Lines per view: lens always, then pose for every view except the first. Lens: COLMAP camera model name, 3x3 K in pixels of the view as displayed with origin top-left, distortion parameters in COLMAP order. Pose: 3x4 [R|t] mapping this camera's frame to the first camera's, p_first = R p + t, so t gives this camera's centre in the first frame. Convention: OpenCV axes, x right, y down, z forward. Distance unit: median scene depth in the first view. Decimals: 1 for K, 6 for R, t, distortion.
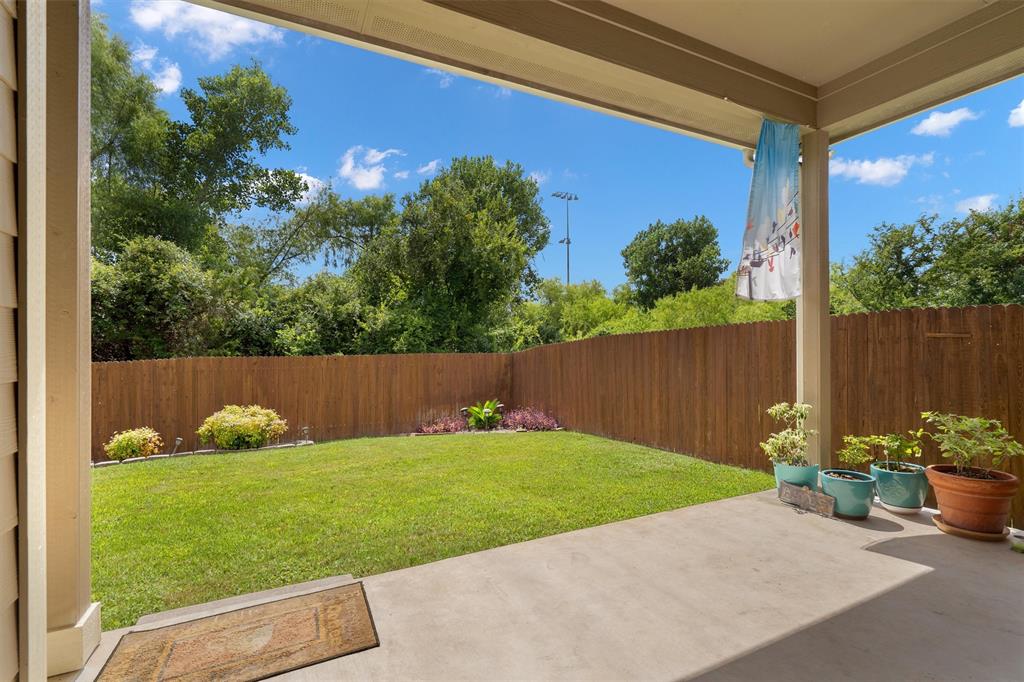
lens RADIAL K [[458.2, 0, 513.4], [0, 458.2, 347.8], [0, 0, 1]] dist [-0.003659, -0.000936]
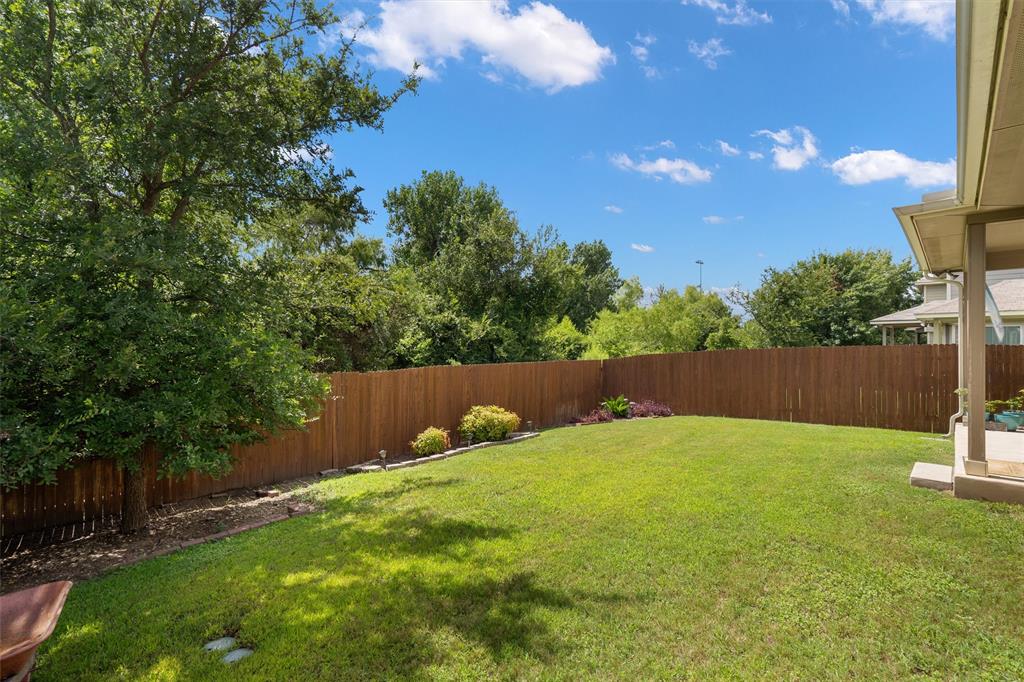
lens RADIAL K [[458.2, 0, 511.0], [0, 458.2, 341.2], [0, 0, 1]] dist [-0.003659, -0.000936]
pose [[0.940727, 0.009175, 0.339041, -0.949751], [-0.004627, 0.999888, -0.014220, -0.029318], [-0.339133, 0.011808, 0.940664, -0.177101]]
